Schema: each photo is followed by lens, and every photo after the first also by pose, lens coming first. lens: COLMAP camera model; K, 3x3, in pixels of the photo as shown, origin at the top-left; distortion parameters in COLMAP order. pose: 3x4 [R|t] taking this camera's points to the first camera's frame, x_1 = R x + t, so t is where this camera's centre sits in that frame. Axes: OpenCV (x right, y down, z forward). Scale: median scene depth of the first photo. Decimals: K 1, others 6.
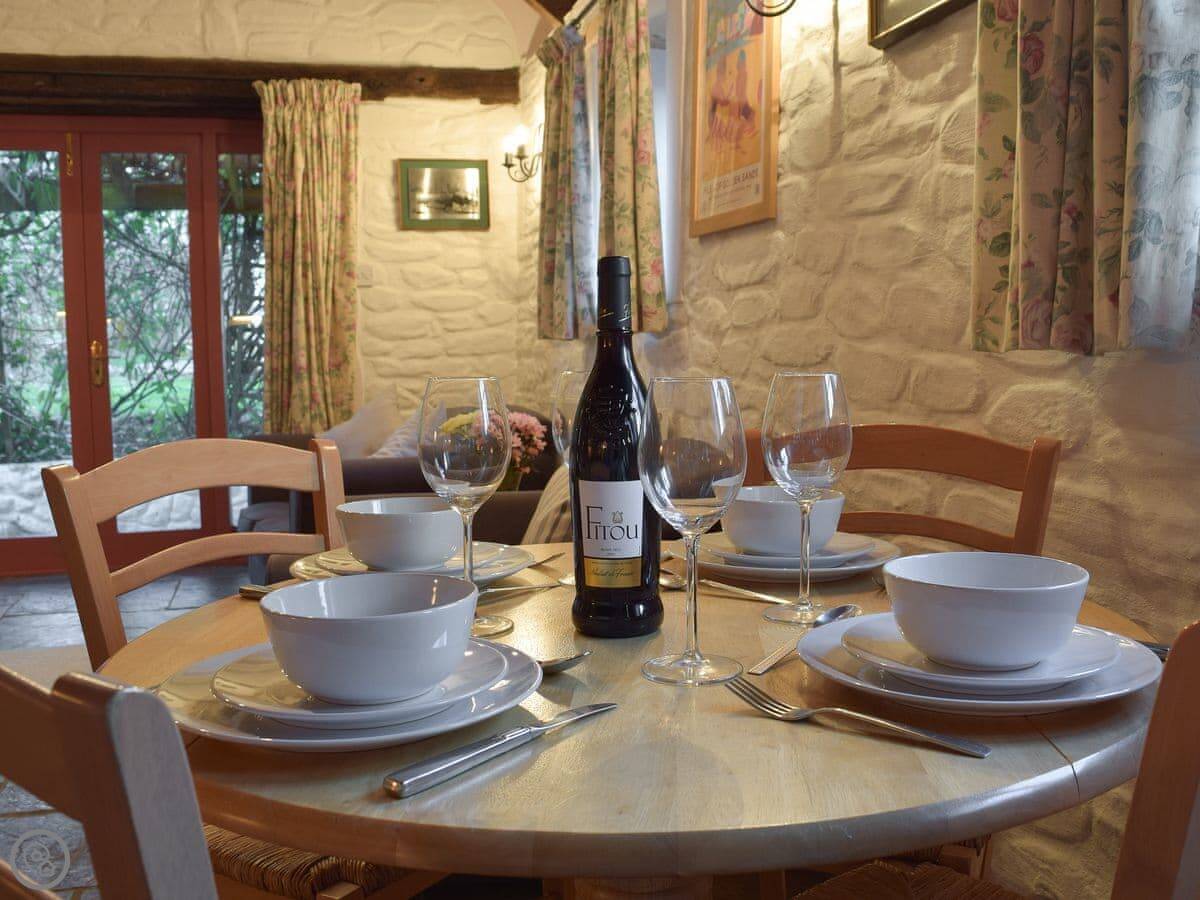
lens RADIAL K [[1047.9, 0, 524.8], [0, 1047.9, 457.6], [0, 0, 1]] dist [-0.077580, 0.005085]
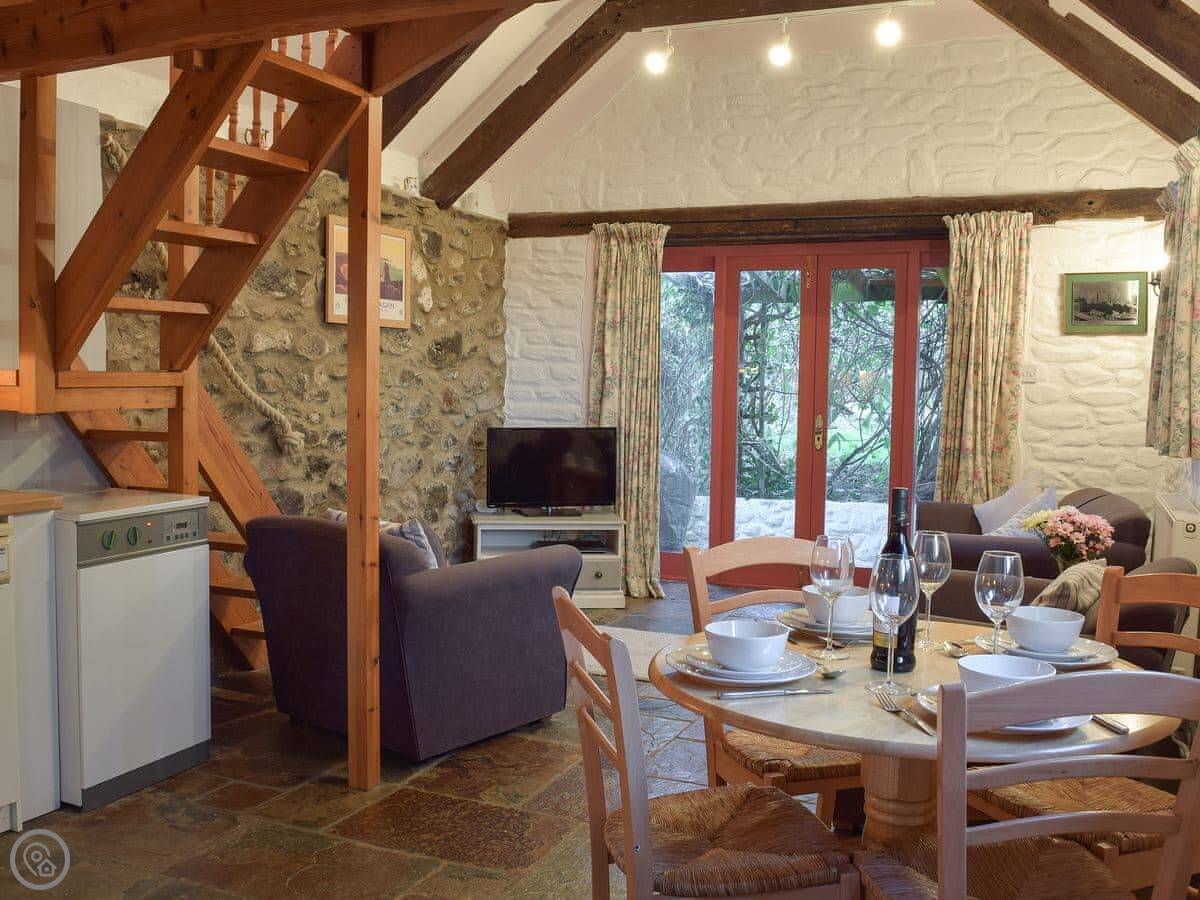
lens RADIAL K [[1266.4, 0, 581.6], [0, 1266.4, 386.0], [0, 0, 1]] dist [-0.119803, 0.000000]
pose [[0.768506, 0.049113, -0.637955, 0.362107], [-0.082488, 0.996334, -0.022666, -0.088176], [0.634503, 0.070042, 0.769740, -0.408573]]
